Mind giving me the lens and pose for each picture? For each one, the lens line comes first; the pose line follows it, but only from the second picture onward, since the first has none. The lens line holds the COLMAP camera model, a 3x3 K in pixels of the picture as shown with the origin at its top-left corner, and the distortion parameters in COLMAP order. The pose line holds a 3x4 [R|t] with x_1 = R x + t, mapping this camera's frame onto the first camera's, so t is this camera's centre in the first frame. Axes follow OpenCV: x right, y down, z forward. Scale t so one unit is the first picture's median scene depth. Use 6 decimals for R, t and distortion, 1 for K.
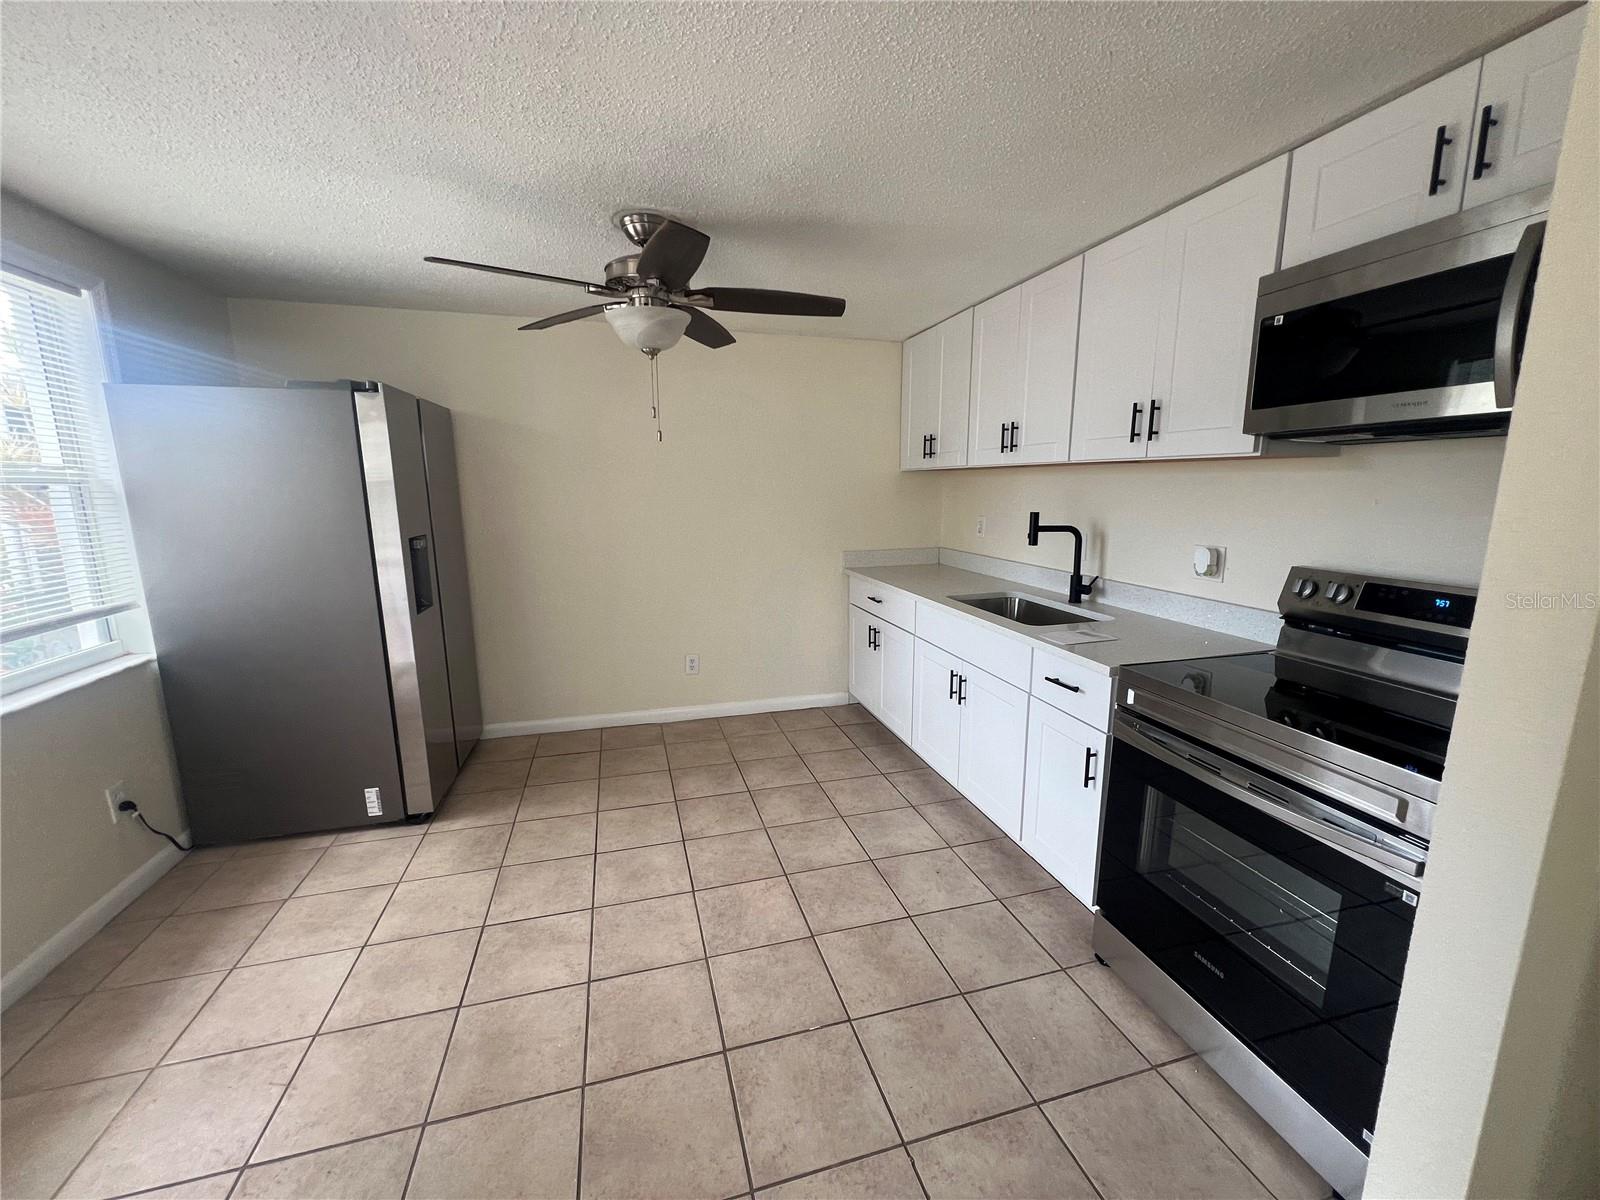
lens RADIAL K [[638.1, 0, 802.9], [0, 638.1, 601.8], [0, 0, 1]] dist [0.003421, -0.000565]
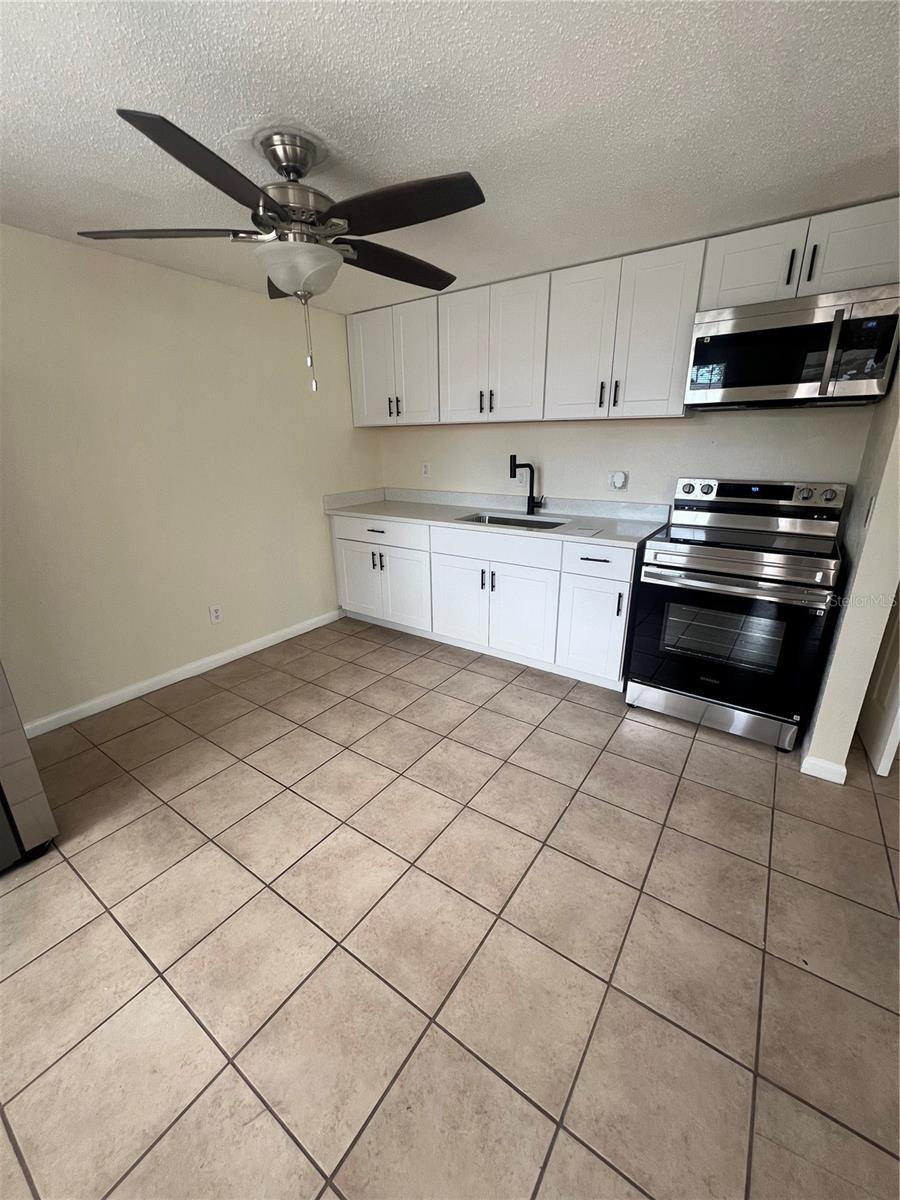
lens RADIAL K [[478.6, 0, 449.1], [0, 478.6, 599.9], [0, 0, 1]] dist [0.003421, -0.000565]
pose [[0.778138, -0.204921, 0.593725, -0.510963], [0.123062, 0.976700, 0.175819, -0.026487], [-0.615920, -0.063746, 0.785225, 0.205579]]
